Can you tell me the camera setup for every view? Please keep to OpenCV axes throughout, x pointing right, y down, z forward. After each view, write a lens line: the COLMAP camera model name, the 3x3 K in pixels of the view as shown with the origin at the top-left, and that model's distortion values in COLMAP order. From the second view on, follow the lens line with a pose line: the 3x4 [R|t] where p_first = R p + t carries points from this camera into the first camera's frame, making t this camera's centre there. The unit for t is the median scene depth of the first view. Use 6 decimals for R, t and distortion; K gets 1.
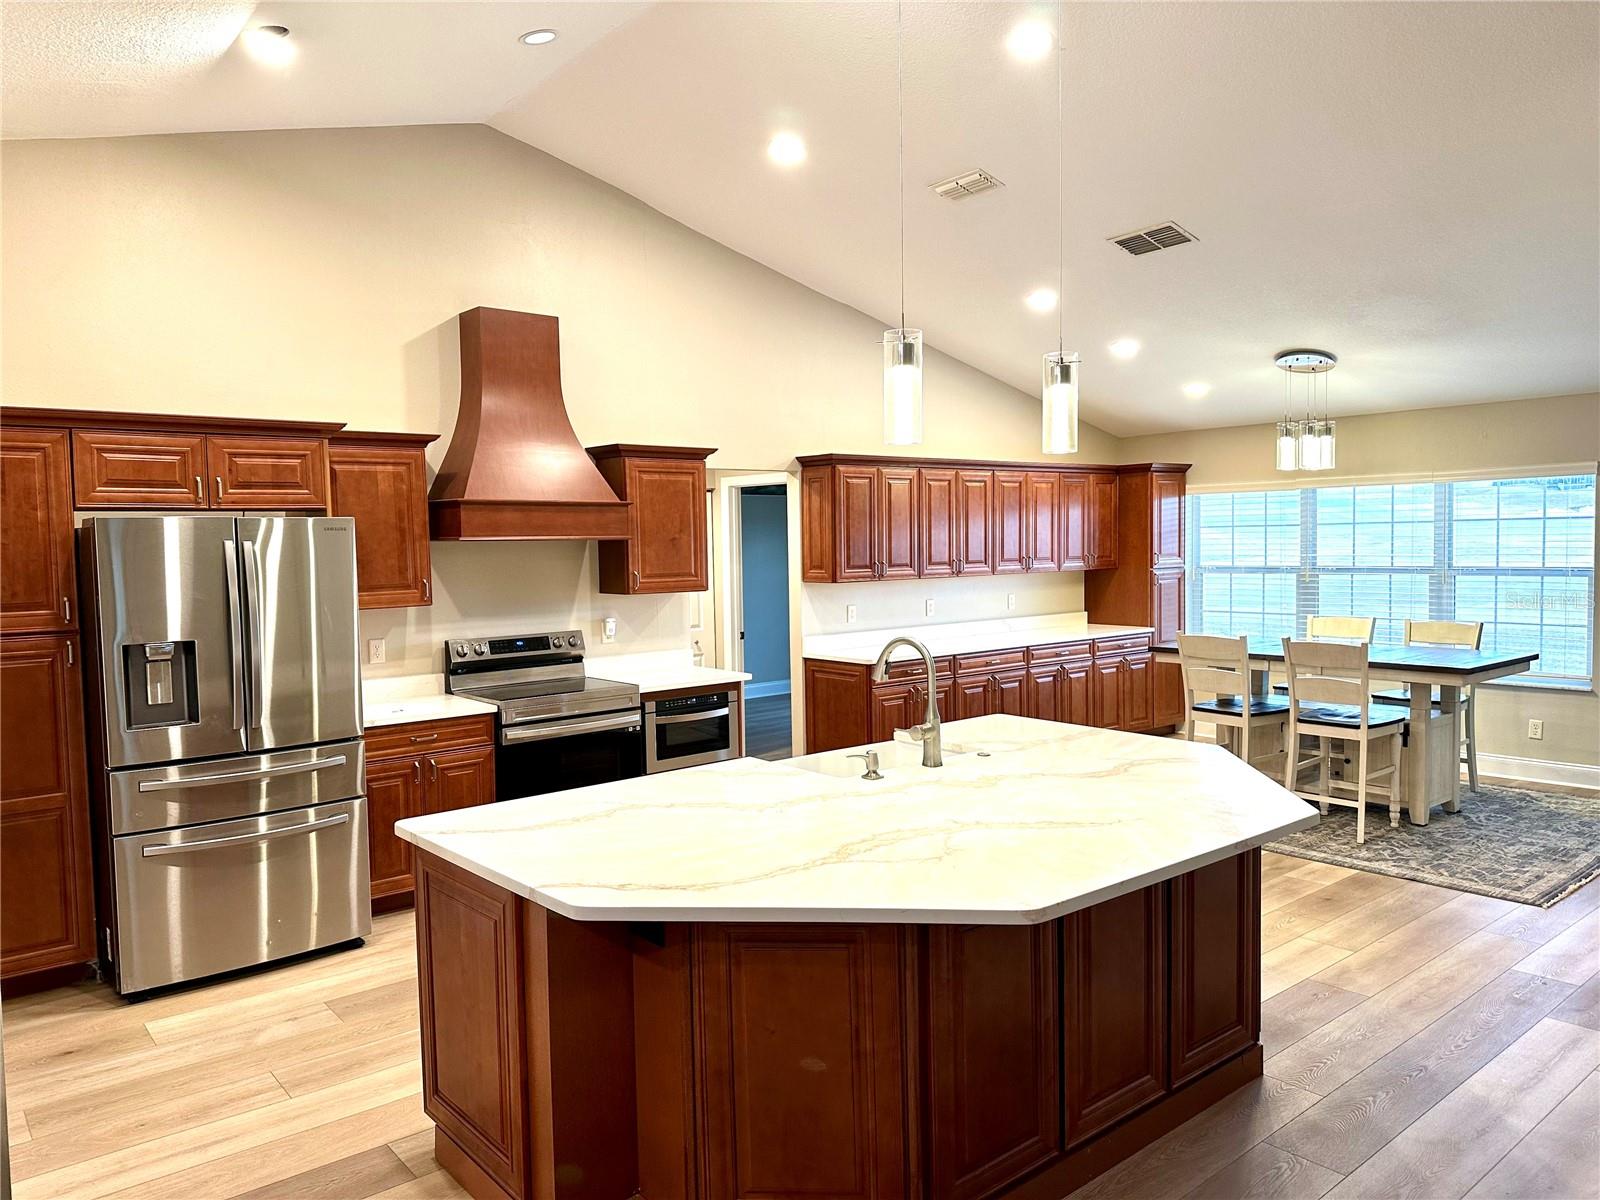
lens RADIAL K [[1107.9, 0, 811.7], [0, 1107.9, 599.0], [0, 0, 1]] dist [0.133296, -0.156585]
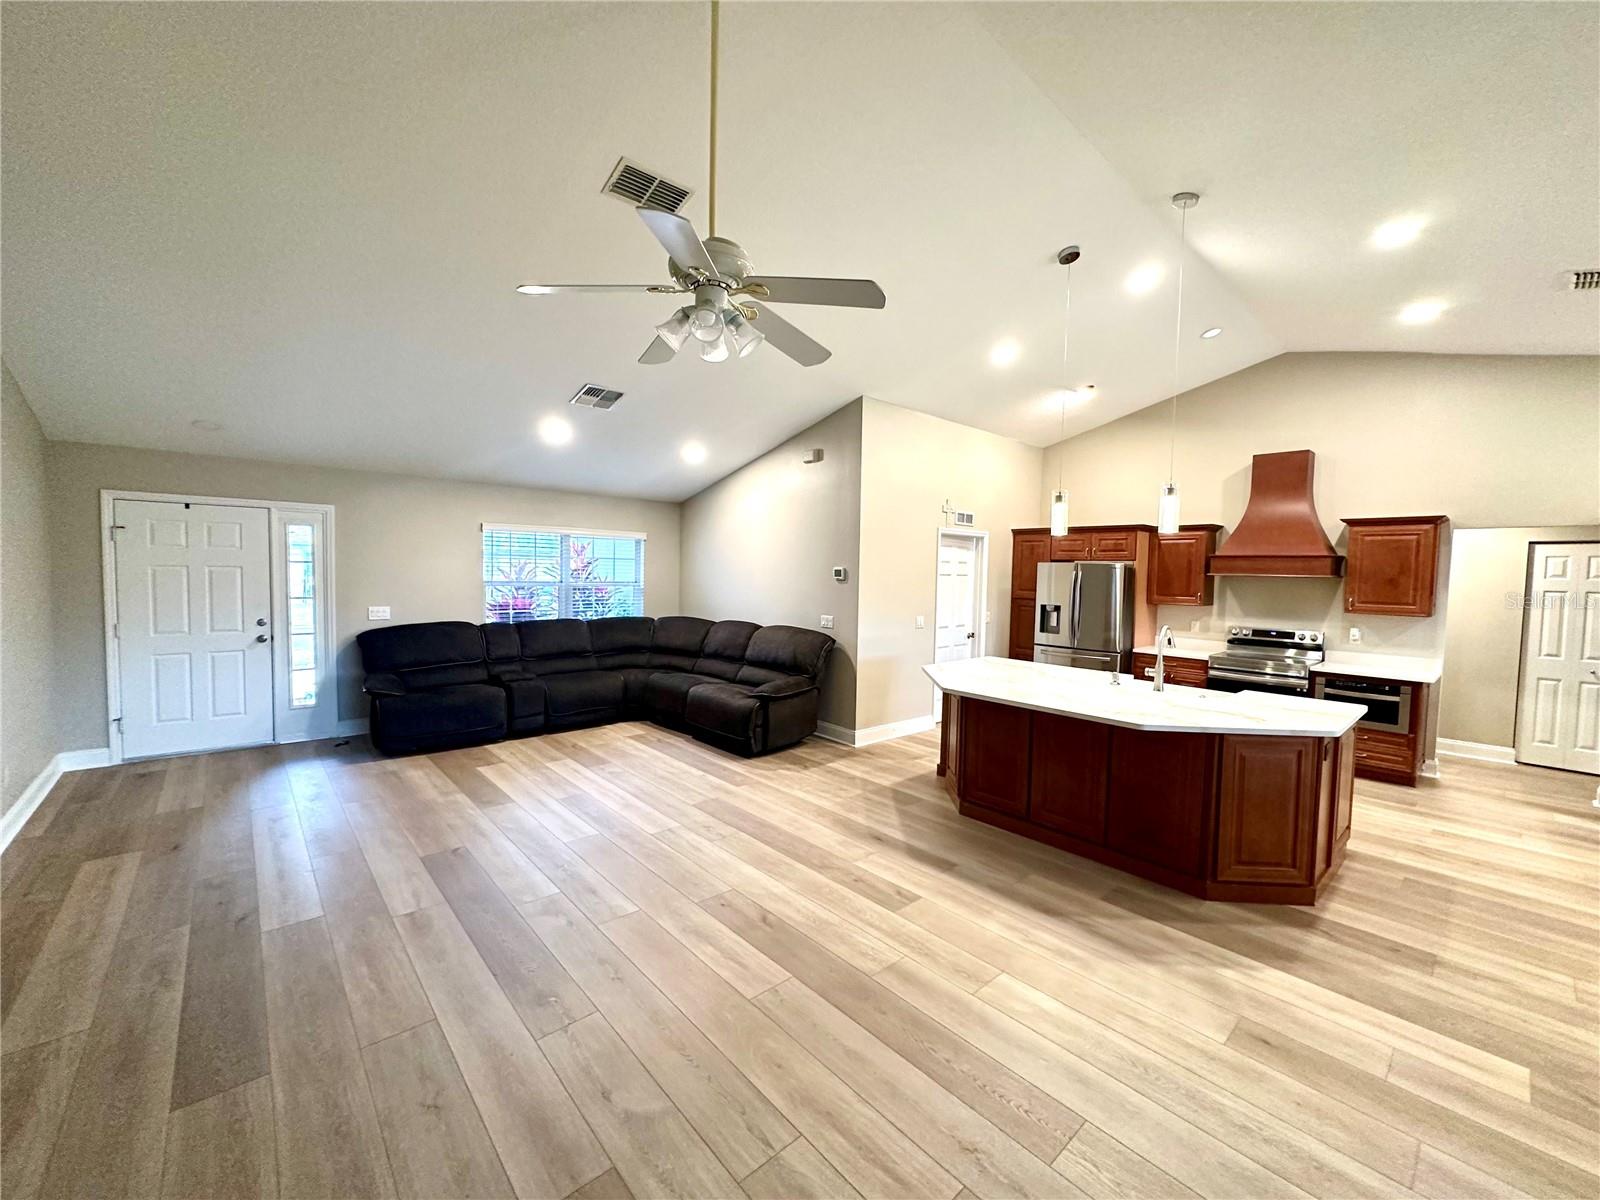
lens RADIAL K [[645.3, 0, 796.3], [0, 645.3, 597.3], [0, 0, 1]] dist [-0.014547, 0.010150]
pose [[0.021238, 0.061223, -0.997898, 0.787018], [-0.076598, 0.995289, 0.059433, -0.022125], [0.996836, 0.075175, 0.025827, 0.205011]]
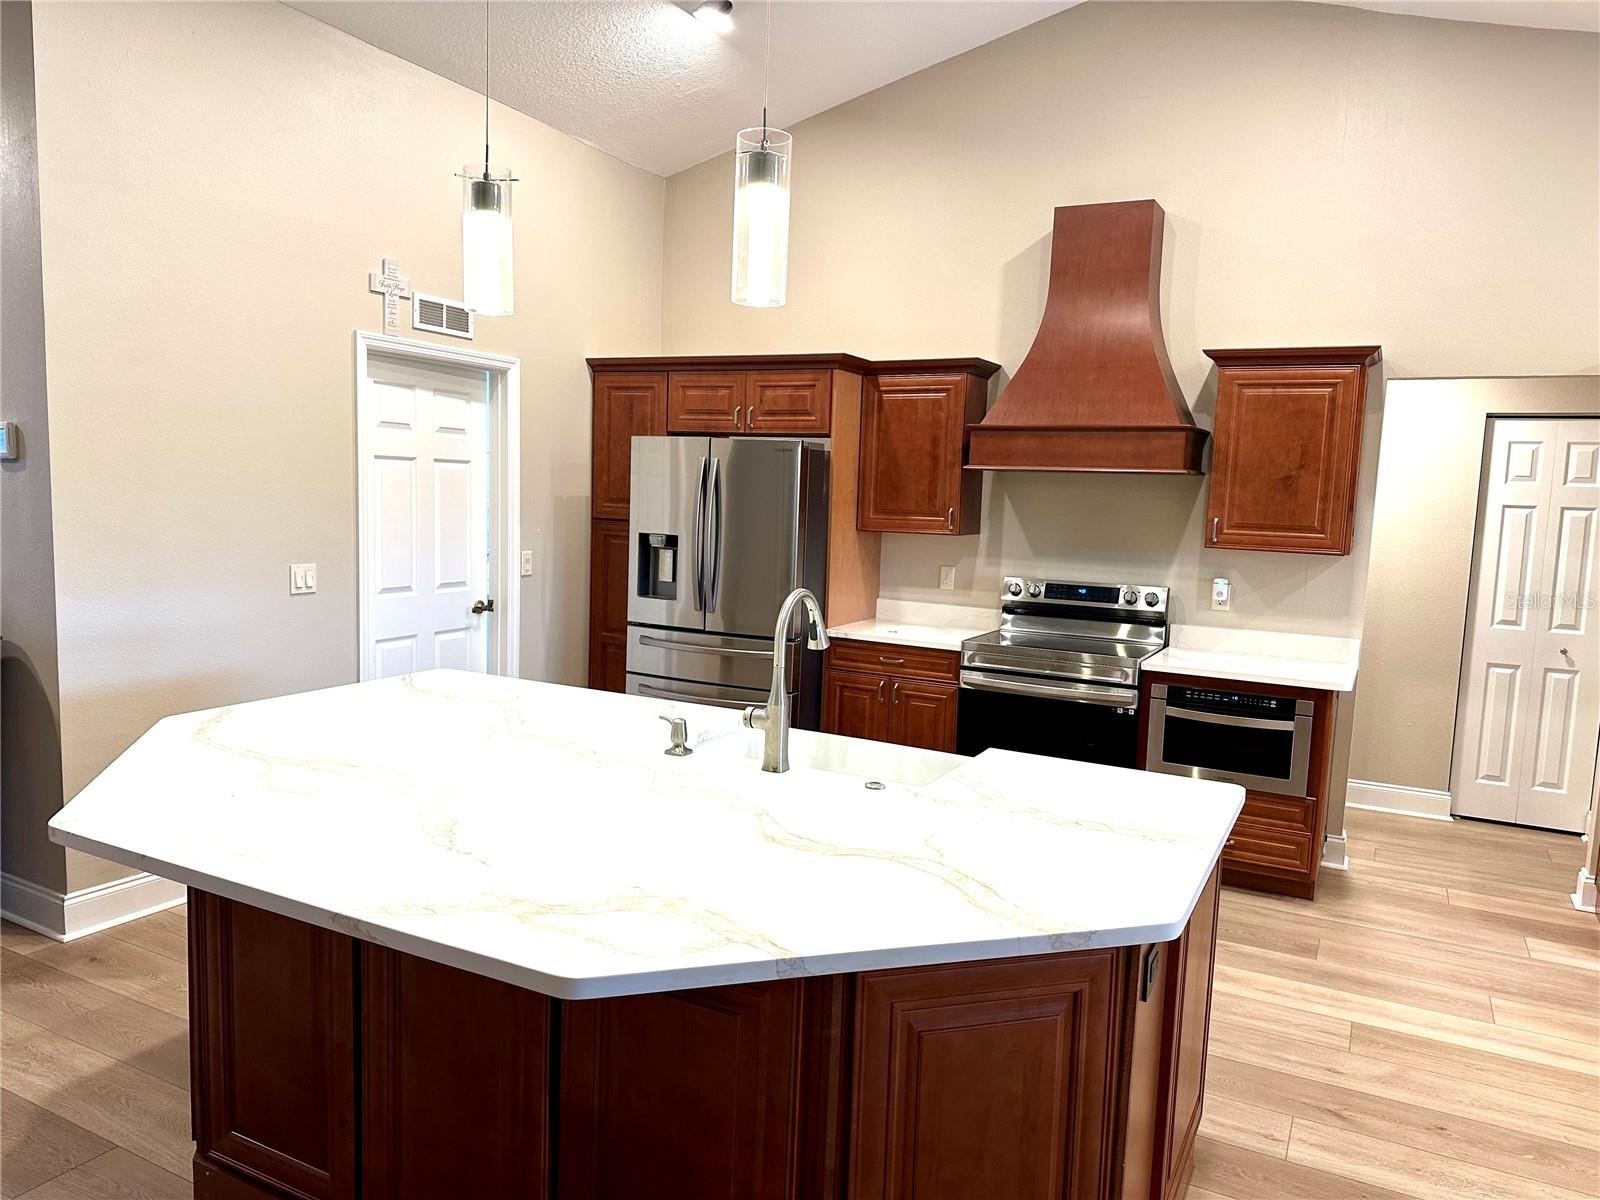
lens RADIAL K [[1107.9, 0, 811.7], [0, 1107.9, 599.0], [0, 0, 1]] dist [0.133296, -0.156585]
pose [[0.378981, 0.124731, -0.916960, 0.482997], [-0.094184, 0.990928, 0.095866, -0.019092], [0.920599, 0.050031, 0.387291, 0.480785]]
